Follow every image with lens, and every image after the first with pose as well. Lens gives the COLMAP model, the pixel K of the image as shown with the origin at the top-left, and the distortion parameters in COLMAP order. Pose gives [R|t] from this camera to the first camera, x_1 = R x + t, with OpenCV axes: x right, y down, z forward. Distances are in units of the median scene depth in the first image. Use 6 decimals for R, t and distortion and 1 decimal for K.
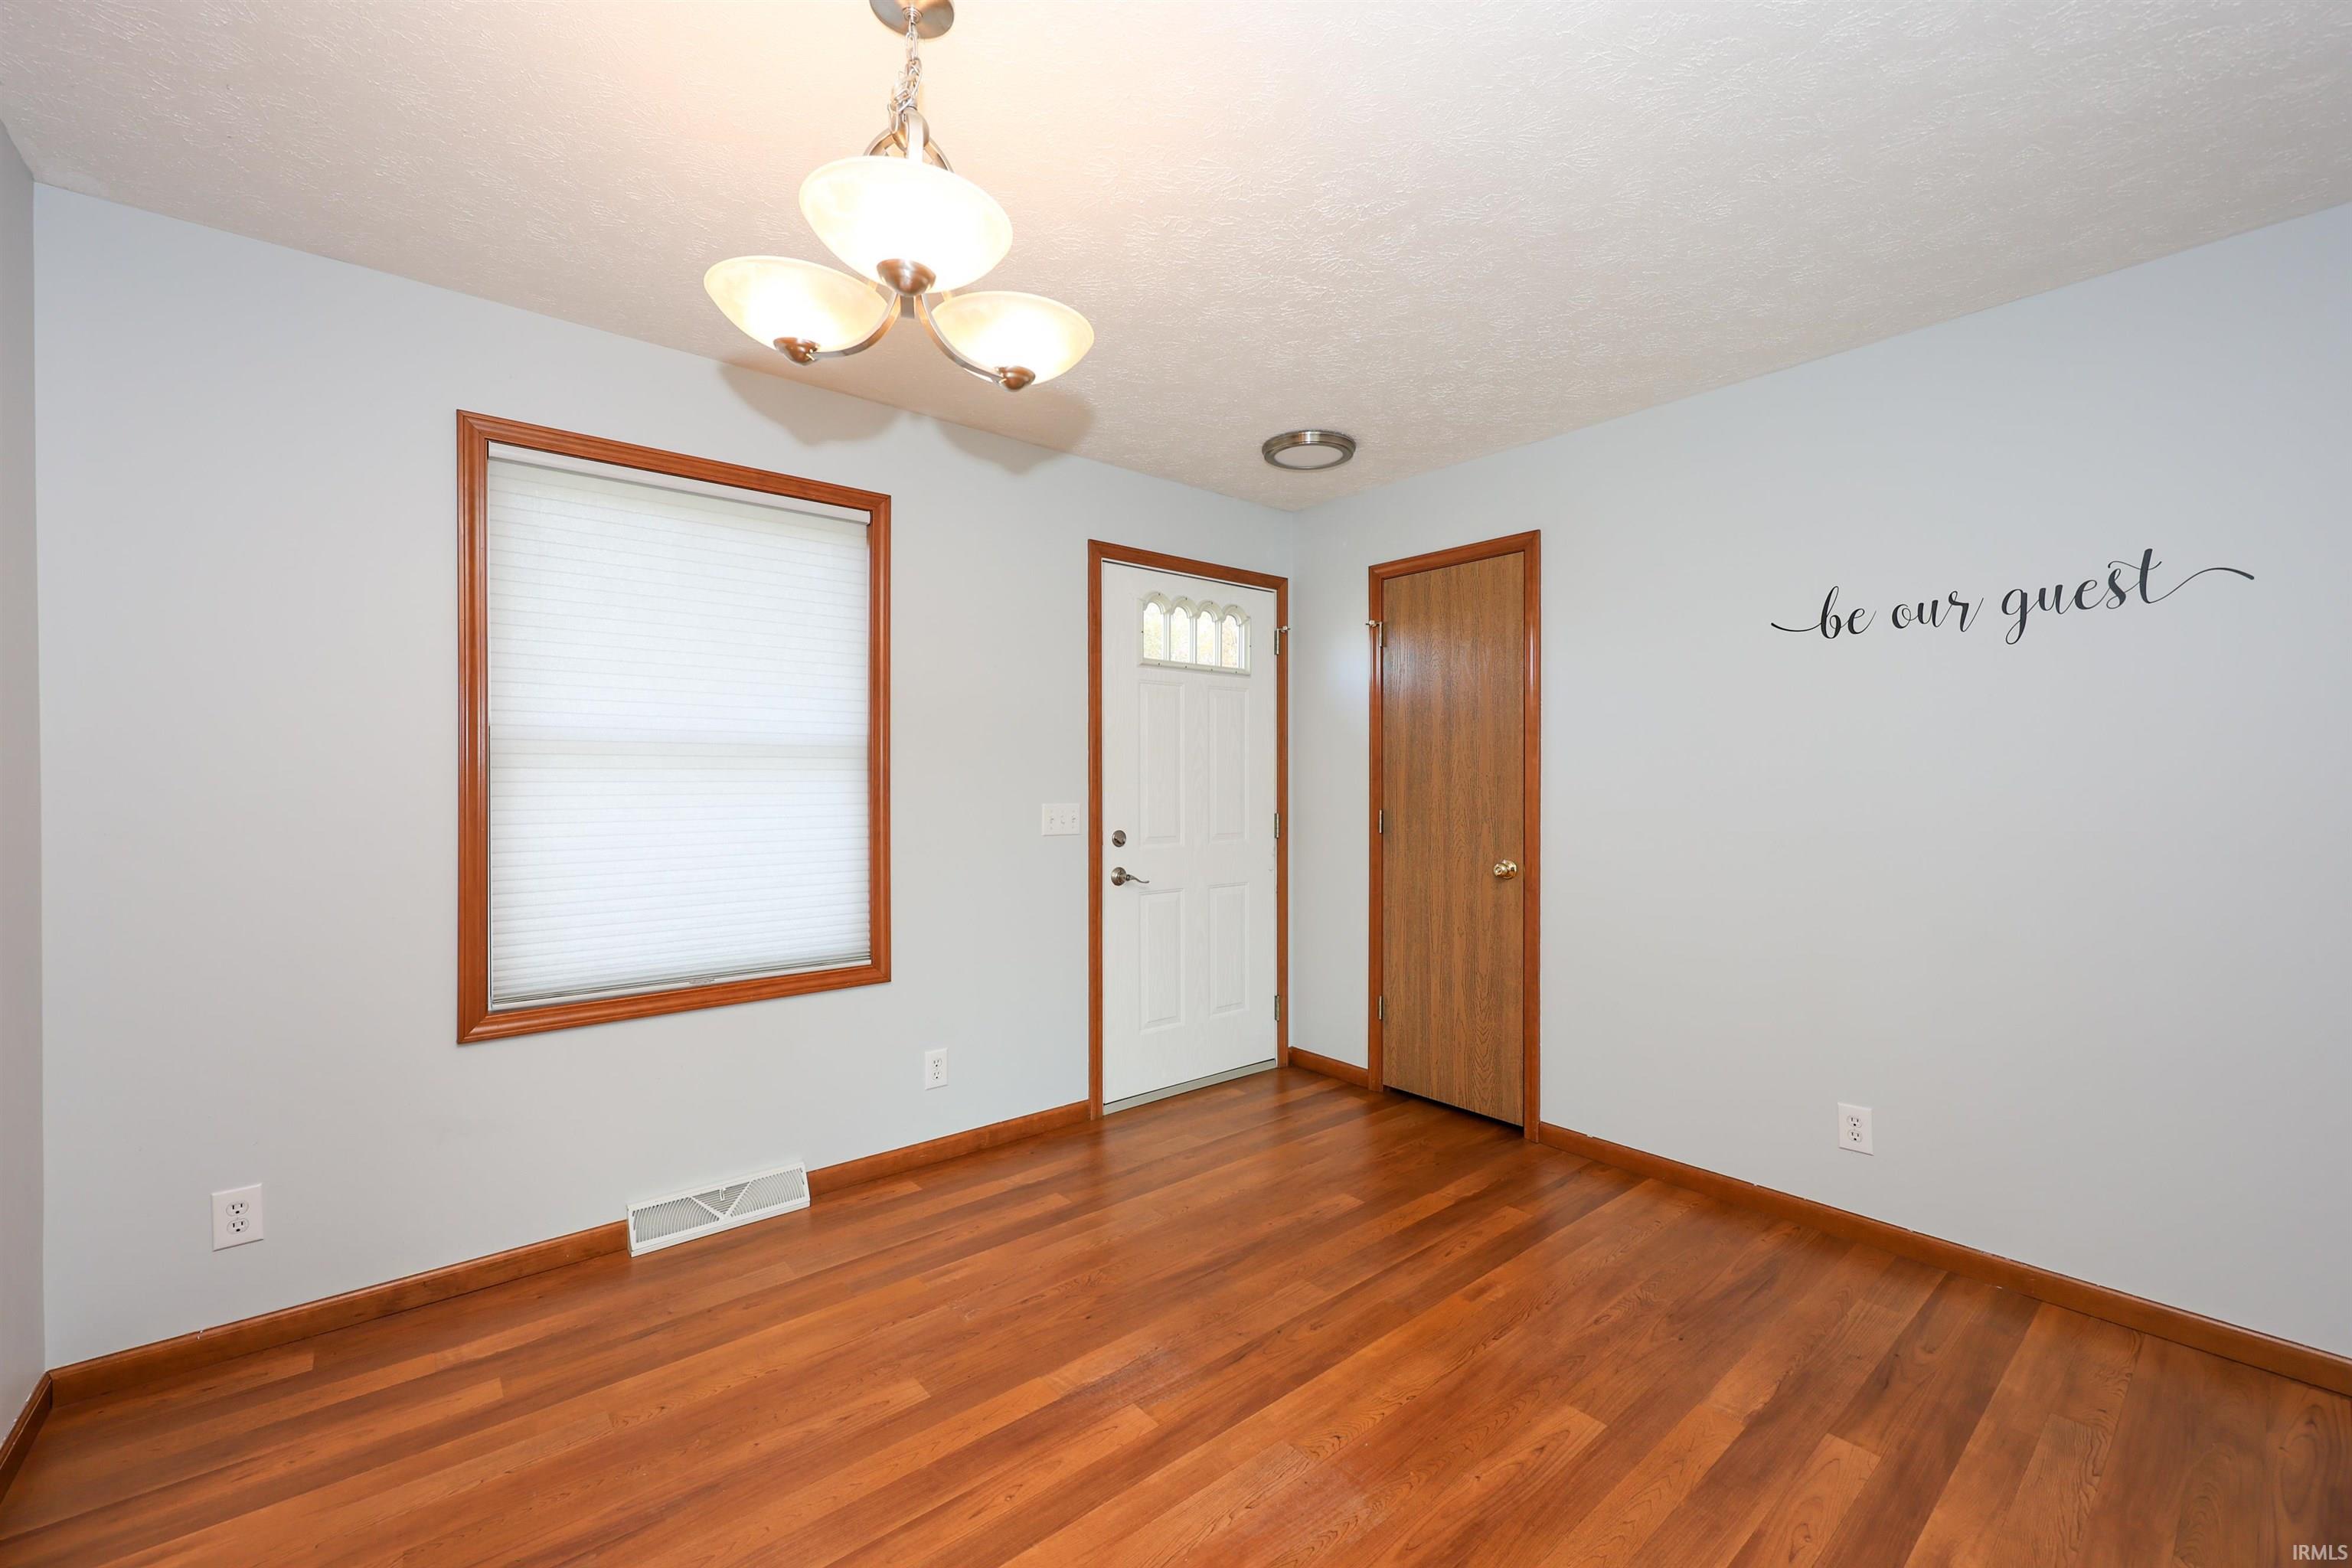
lens RADIAL K [[945.8, 0, 1179.4], [0, 945.8, 787.1], [0, 0, 1]] dist [-0.002288, 0.000485]
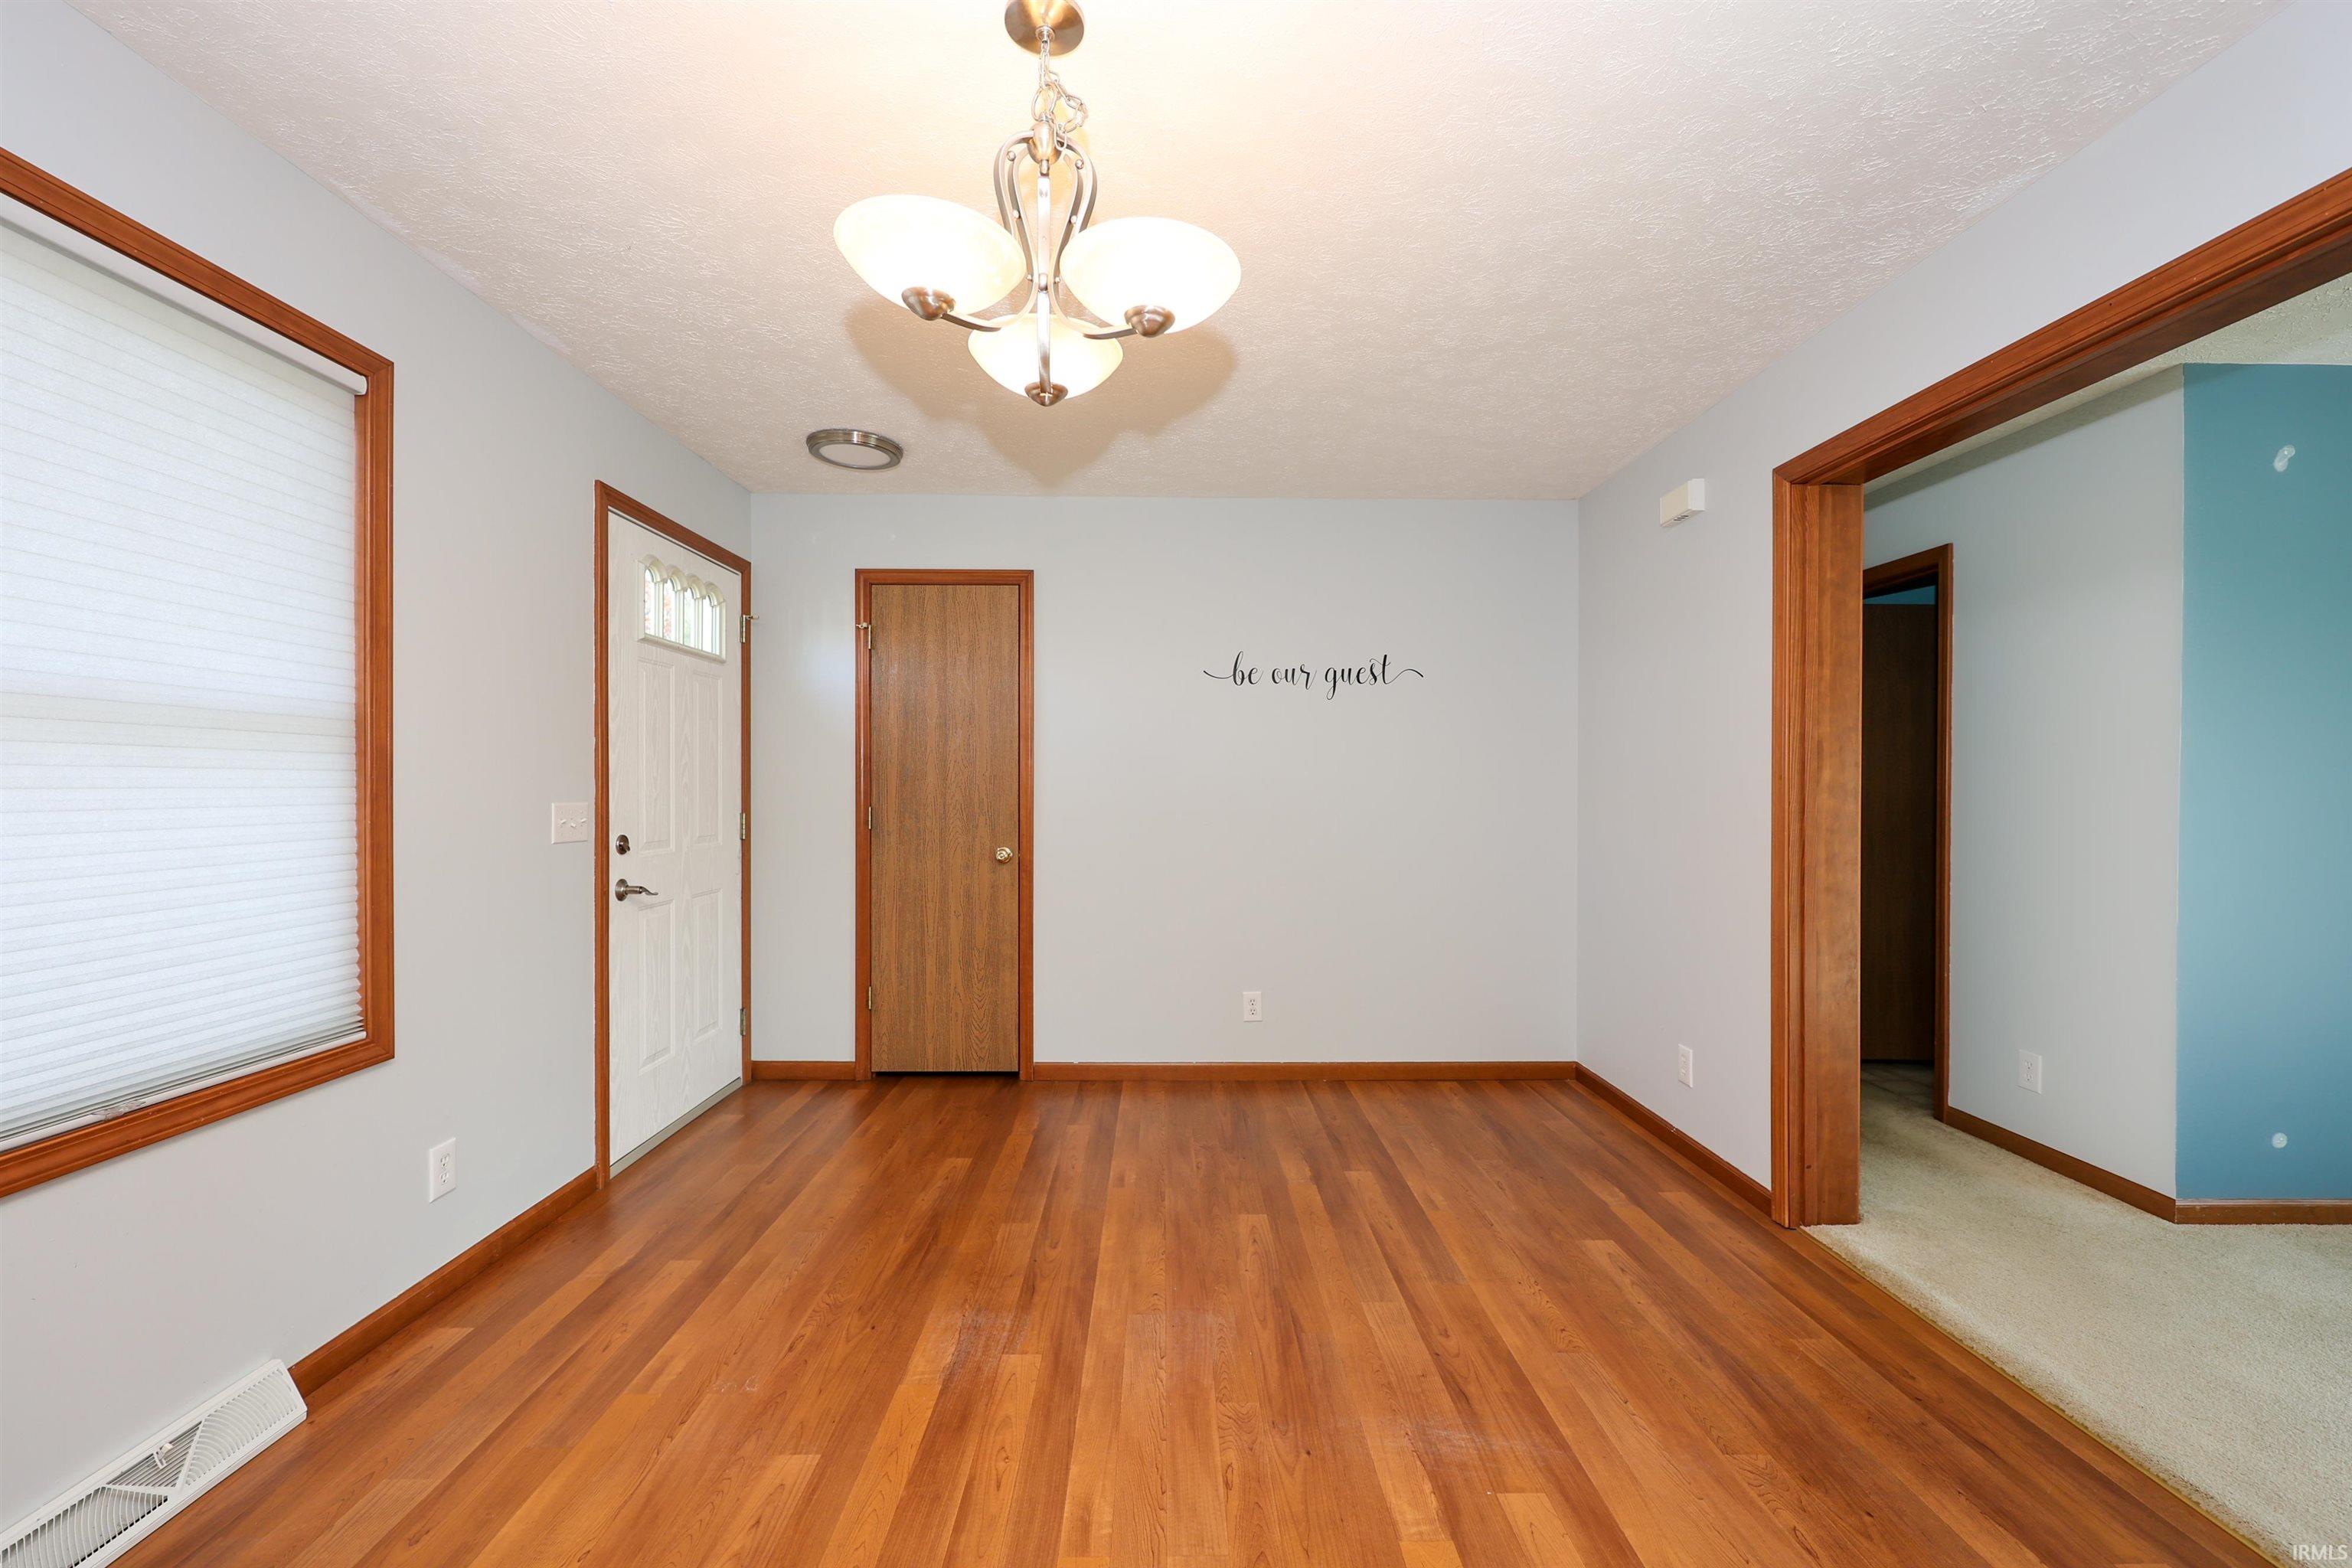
lens RADIAL K [[945.8, 0, 1180.1], [0, 945.8, 788.5], [0, 0, 1]] dist [-0.002288, 0.000485]
pose [[0.629283, 0.000619, 0.777176, -0.491076], [0.002440, 0.999993, -0.002772, 0.010221], [-0.777173, 0.003641, 0.629277, 0.110835]]
